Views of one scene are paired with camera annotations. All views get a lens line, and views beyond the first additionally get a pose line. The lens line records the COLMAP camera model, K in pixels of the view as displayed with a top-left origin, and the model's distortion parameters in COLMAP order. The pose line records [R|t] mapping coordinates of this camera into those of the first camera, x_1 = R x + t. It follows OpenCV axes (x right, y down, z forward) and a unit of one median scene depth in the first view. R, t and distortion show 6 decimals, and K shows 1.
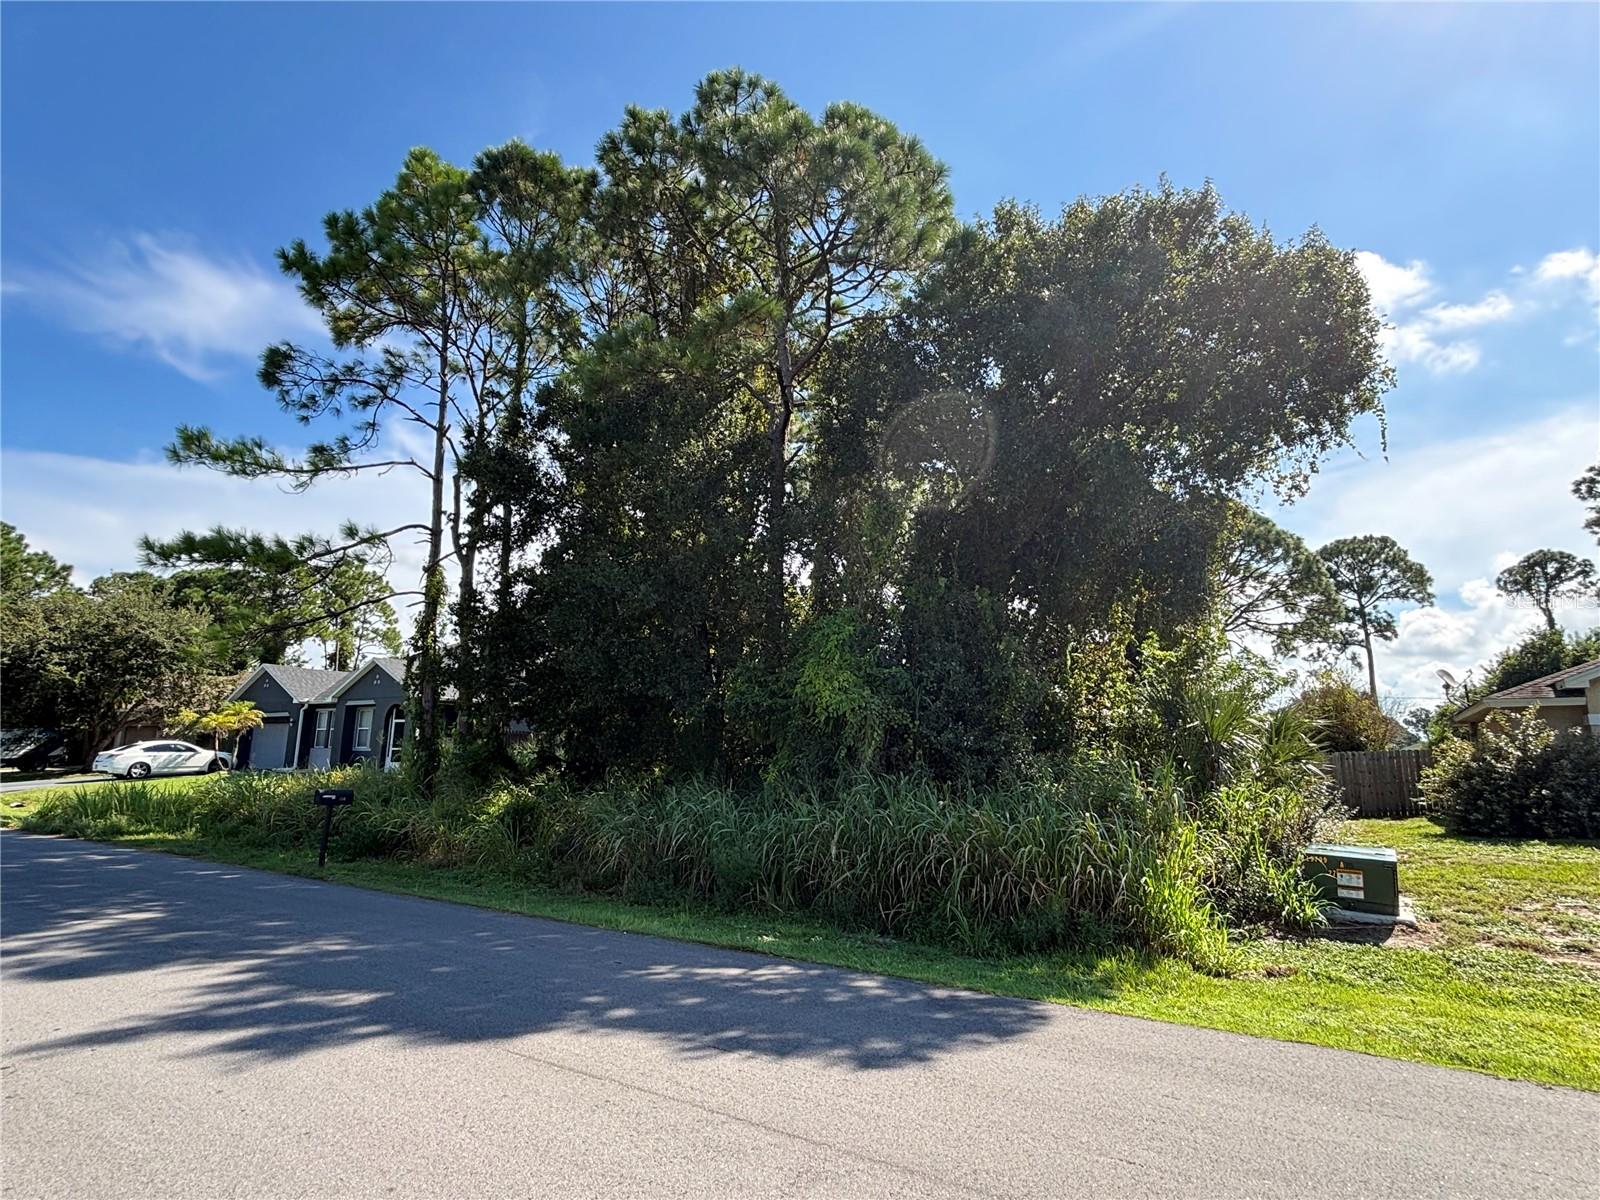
lens RADIAL K [[843.1, 0, 800.0], [0, 843.1, 600.0], [0, 0, 1]] dist [0.002035, 0.000523]
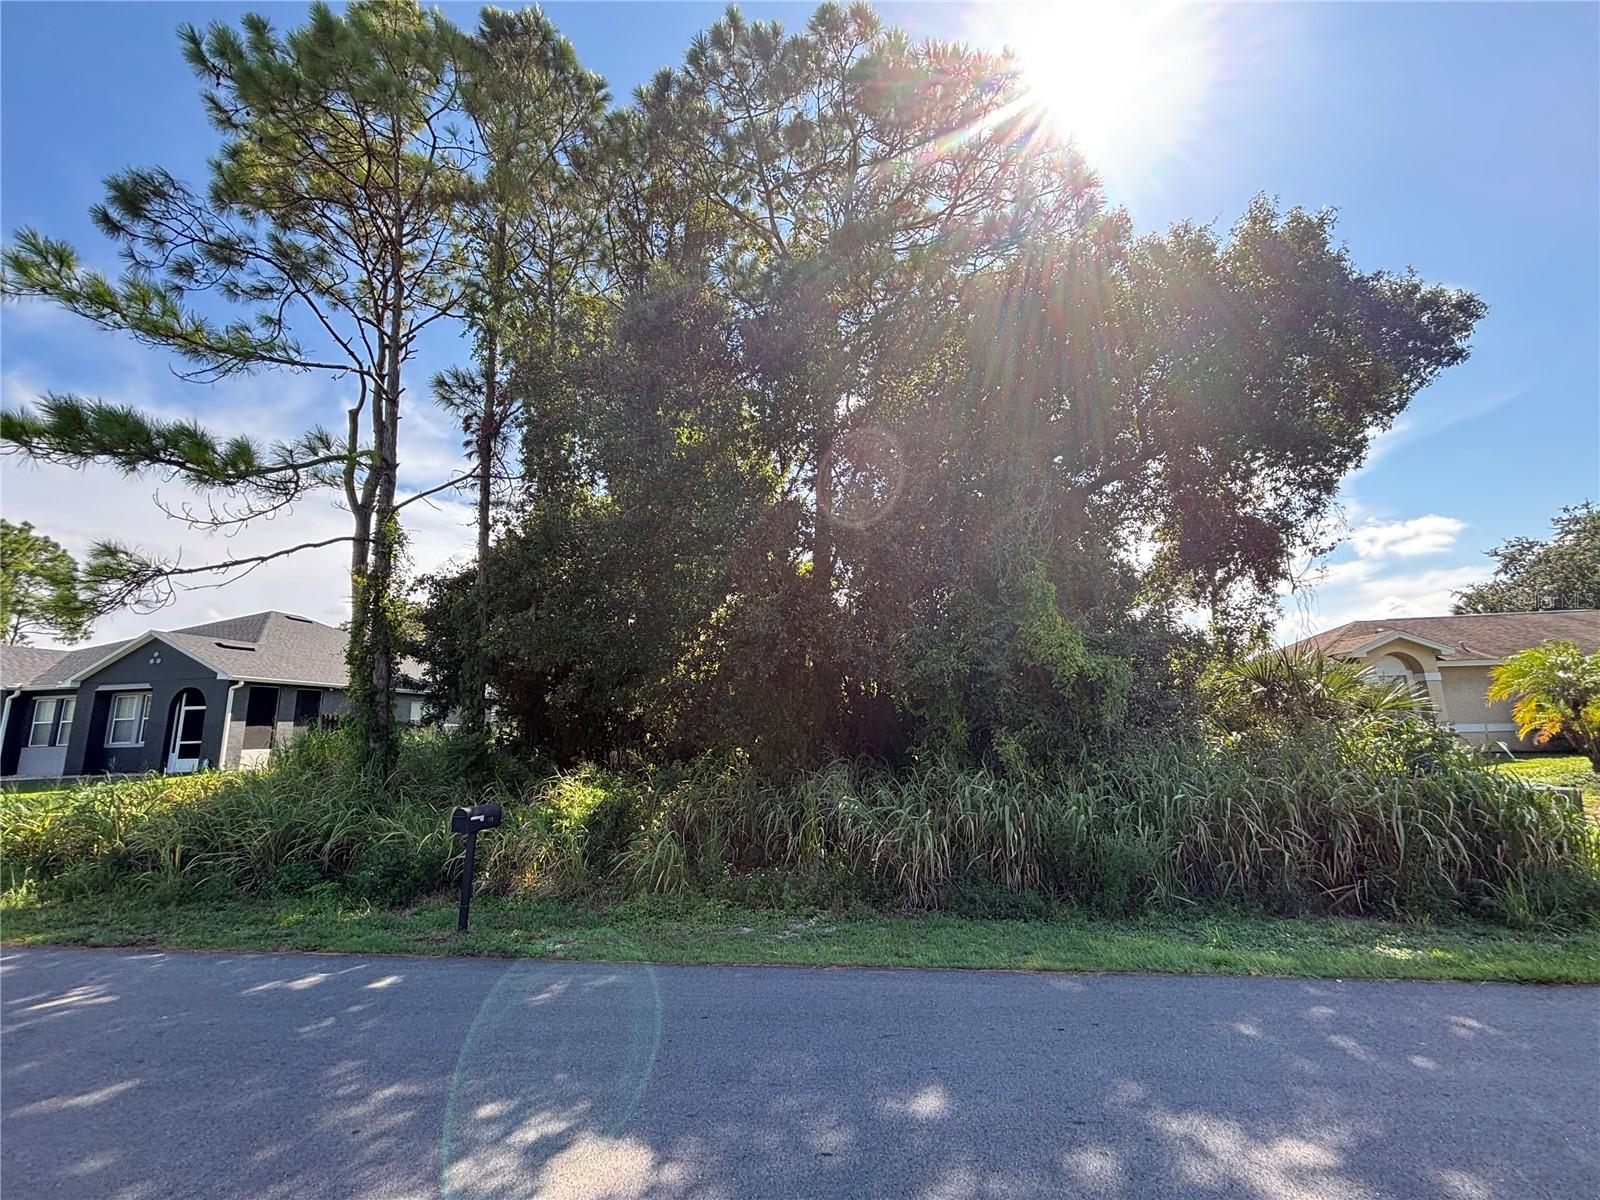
lens RADIAL K [[645.2, 0, 790.3], [0, 645.2, 599.9], [0, 0, 1]] dist [-0.001309, -0.000381]
pose [[0.899477, 0.037688, 0.435340, -0.681702], [-0.034778, 0.999288, -0.014654, 0.081182], [-0.435582, -0.001959, 0.900147, 0.545602]]
